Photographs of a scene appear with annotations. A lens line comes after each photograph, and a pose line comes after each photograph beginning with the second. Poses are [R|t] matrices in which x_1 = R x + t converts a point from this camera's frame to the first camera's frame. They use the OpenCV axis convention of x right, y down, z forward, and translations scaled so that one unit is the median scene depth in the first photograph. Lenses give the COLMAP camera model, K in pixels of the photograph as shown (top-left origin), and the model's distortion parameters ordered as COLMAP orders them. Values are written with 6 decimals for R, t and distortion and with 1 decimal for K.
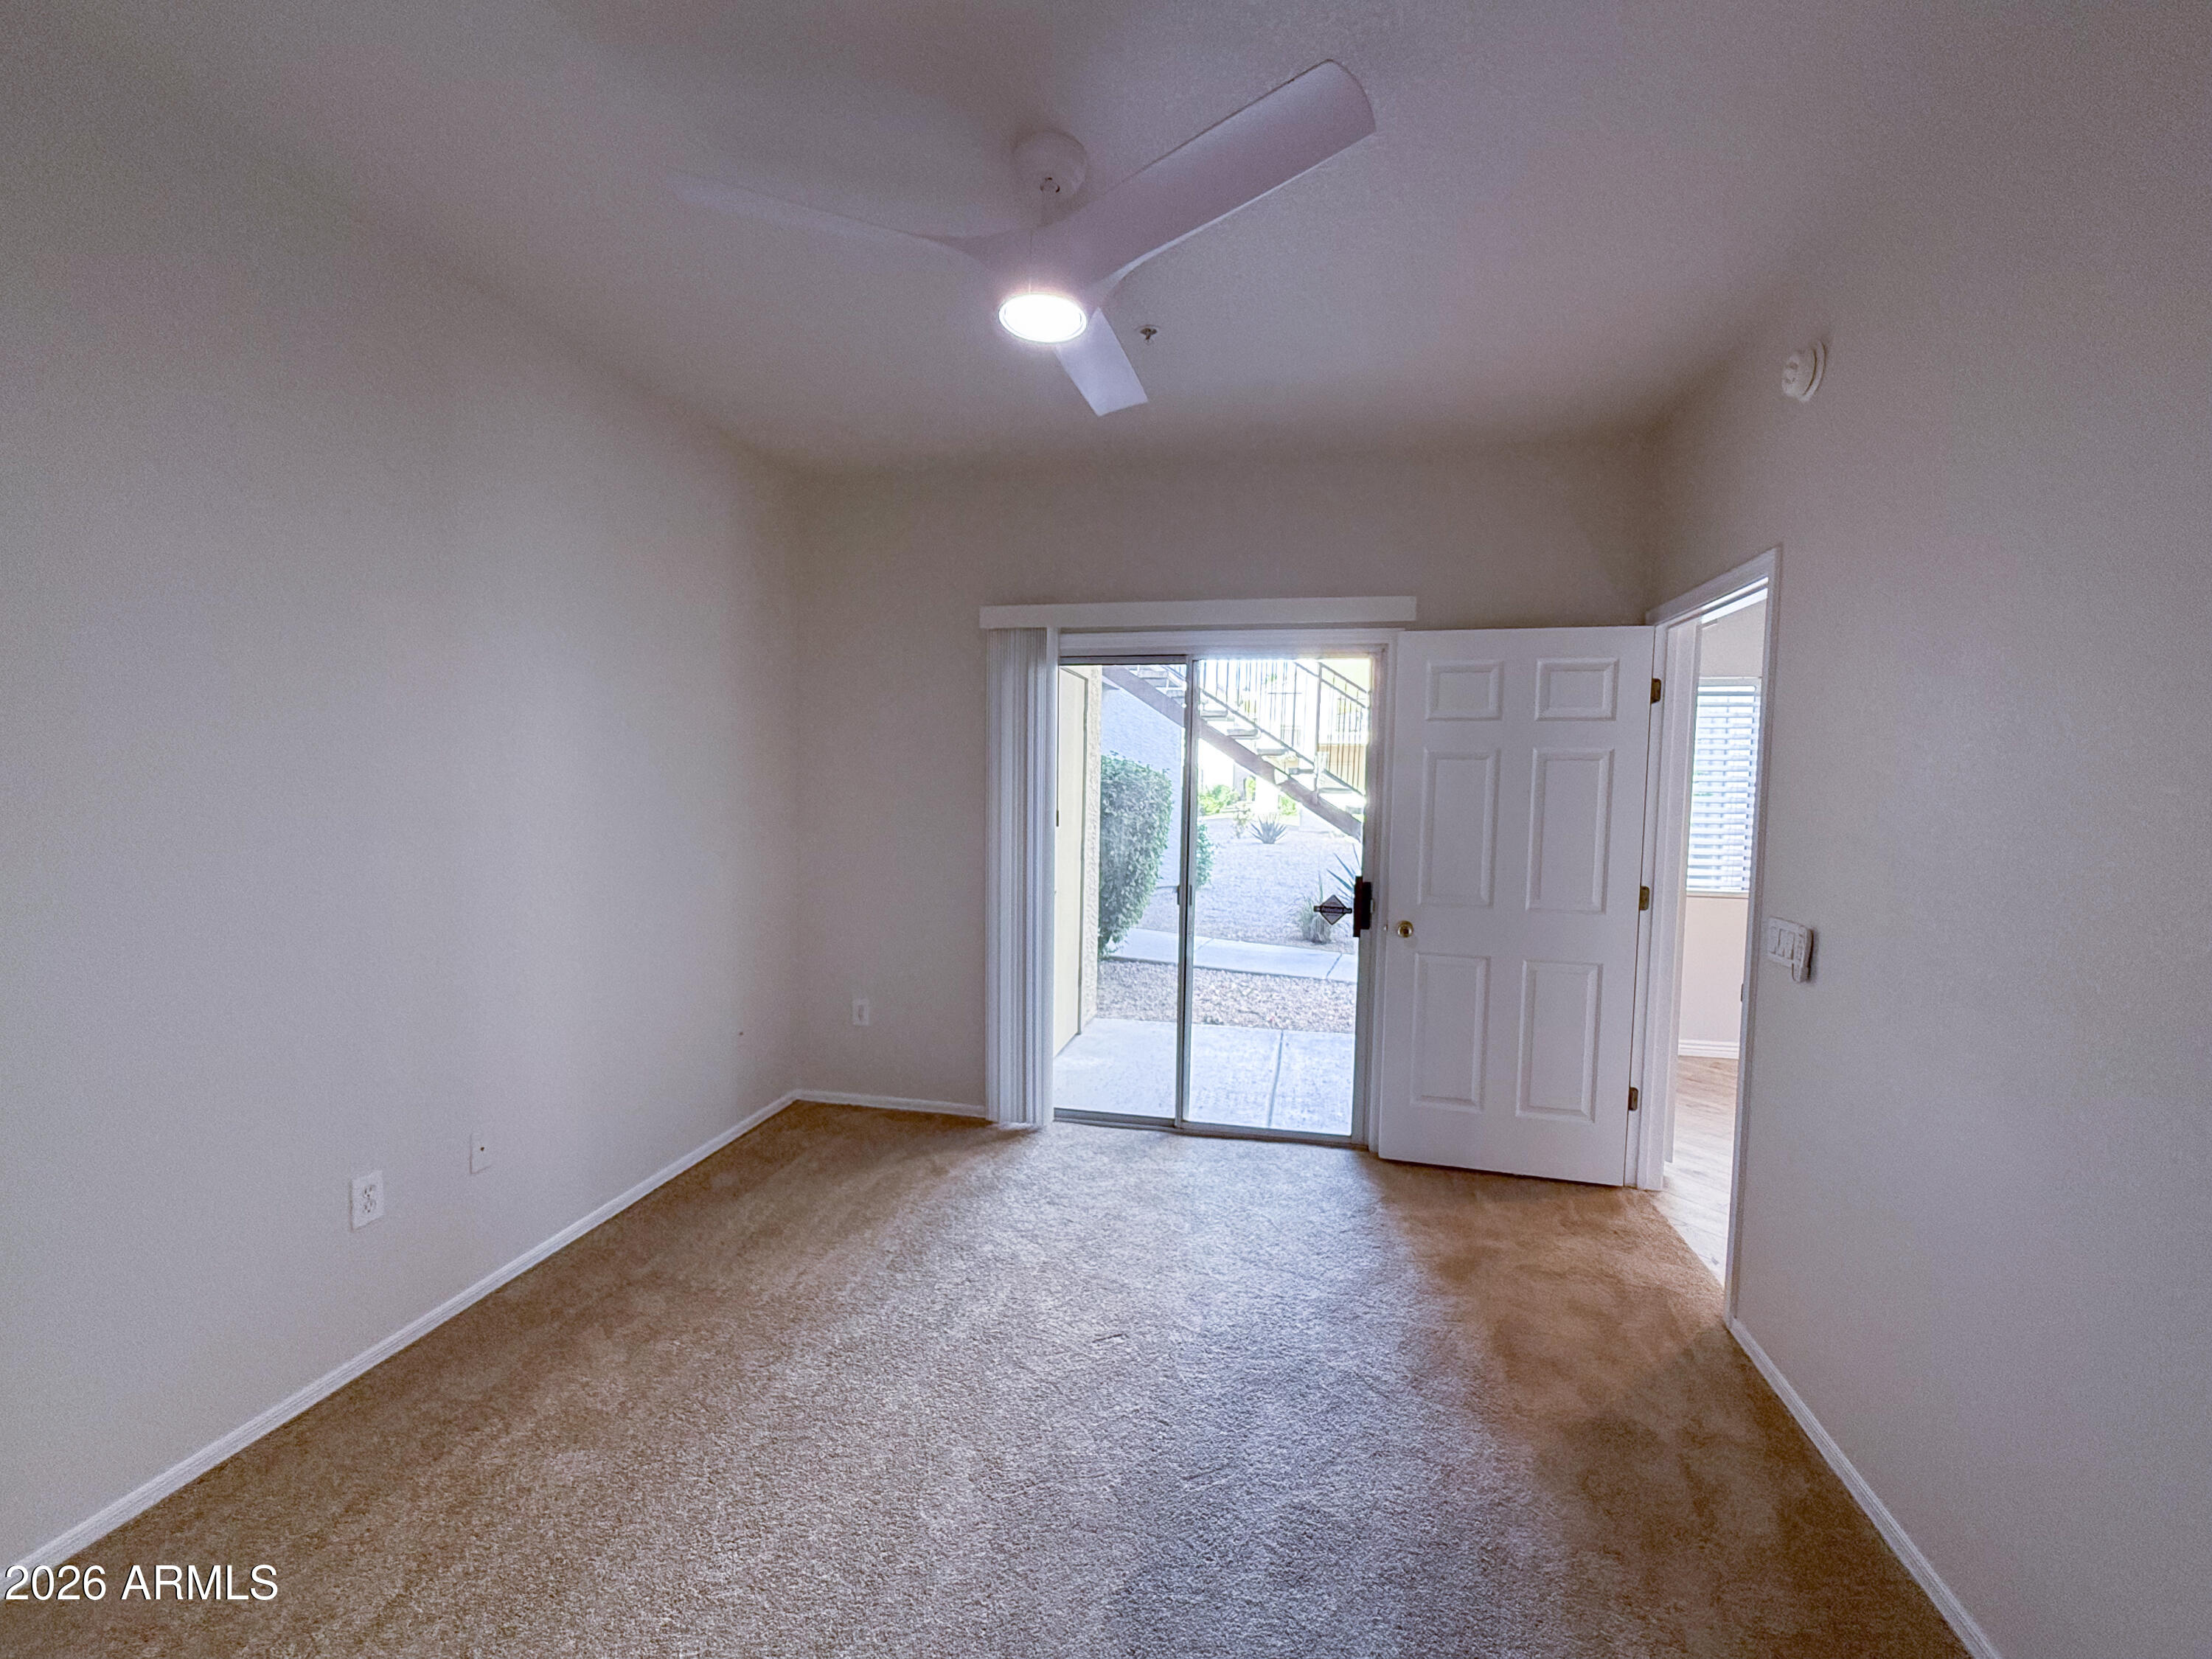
lens RADIAL K [[939.6, 0, 1105.2], [0, 939.6, 837.1], [0, 0, 1]] dist [0.001155, -0.000178]
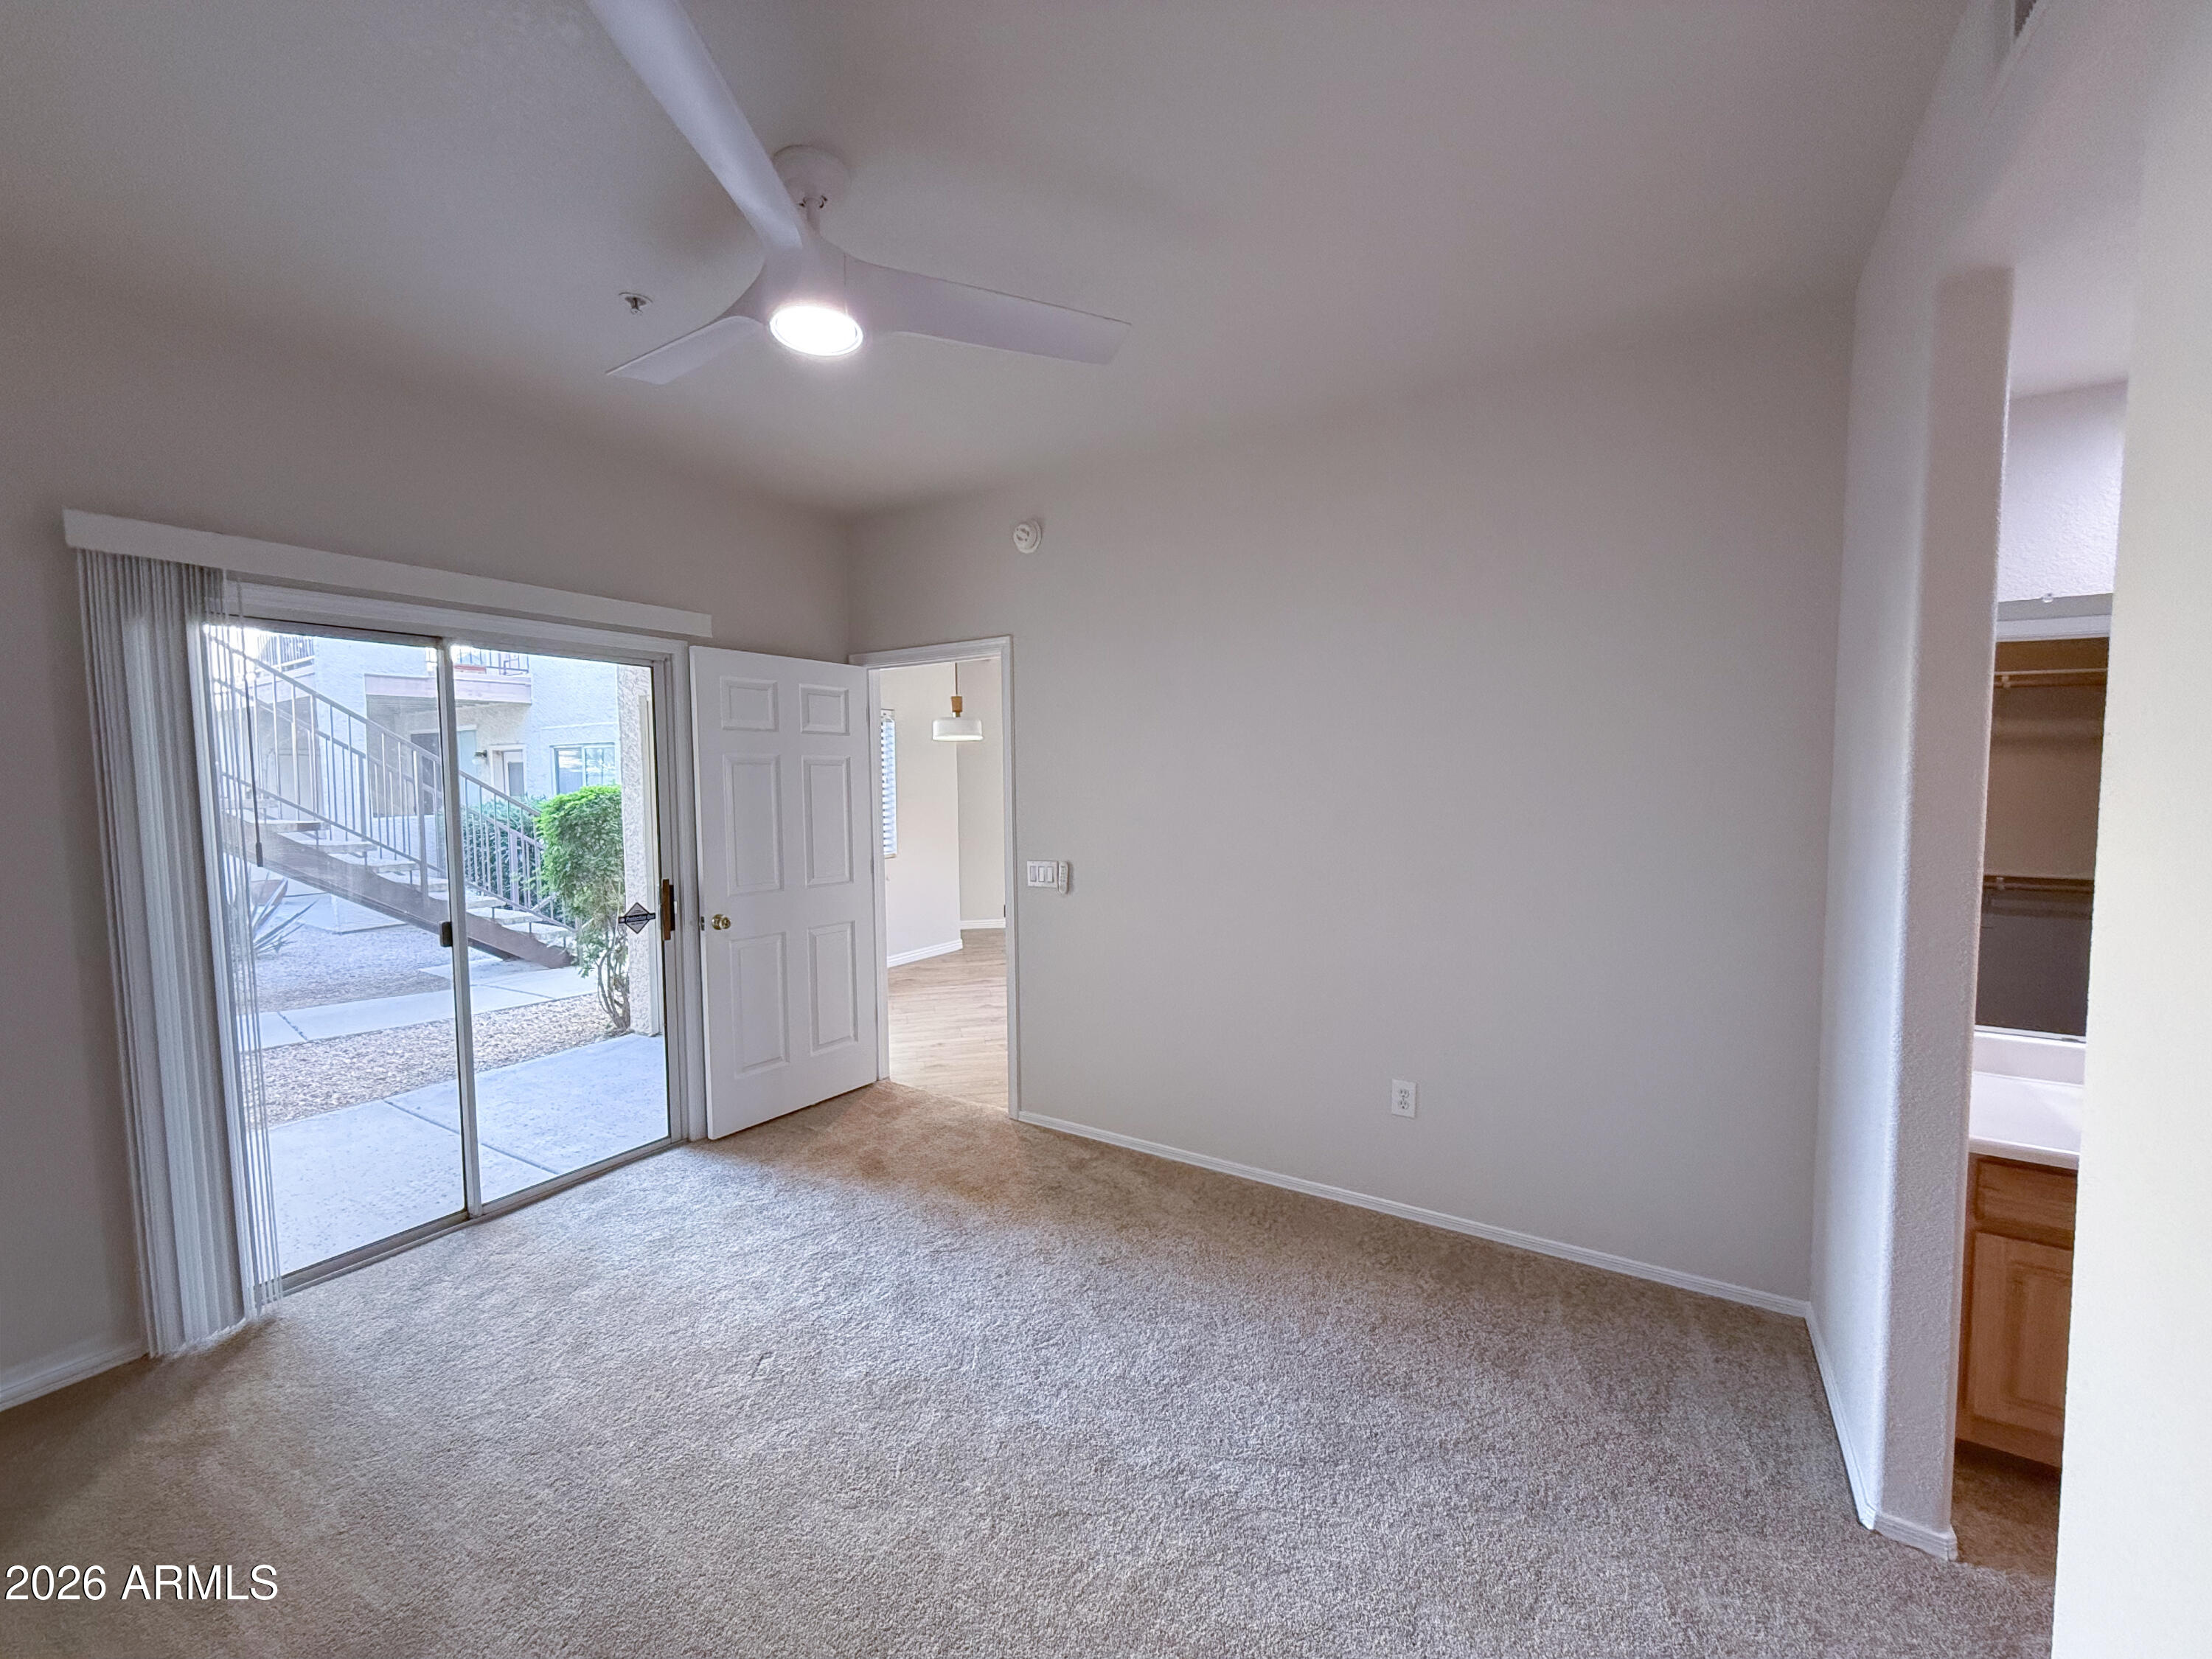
lens RADIAL K [[884.8, 0, 1109.5], [0, 884.8, 836.1], [0, 0, 1]] dist [0.000818, 0.000049]
pose [[0.339555, -0.079928, 0.937184, -0.478359], [0.076737, 0.995415, 0.057092, -0.024774], [-0.937451, 0.052531, 0.344131, 0.220859]]
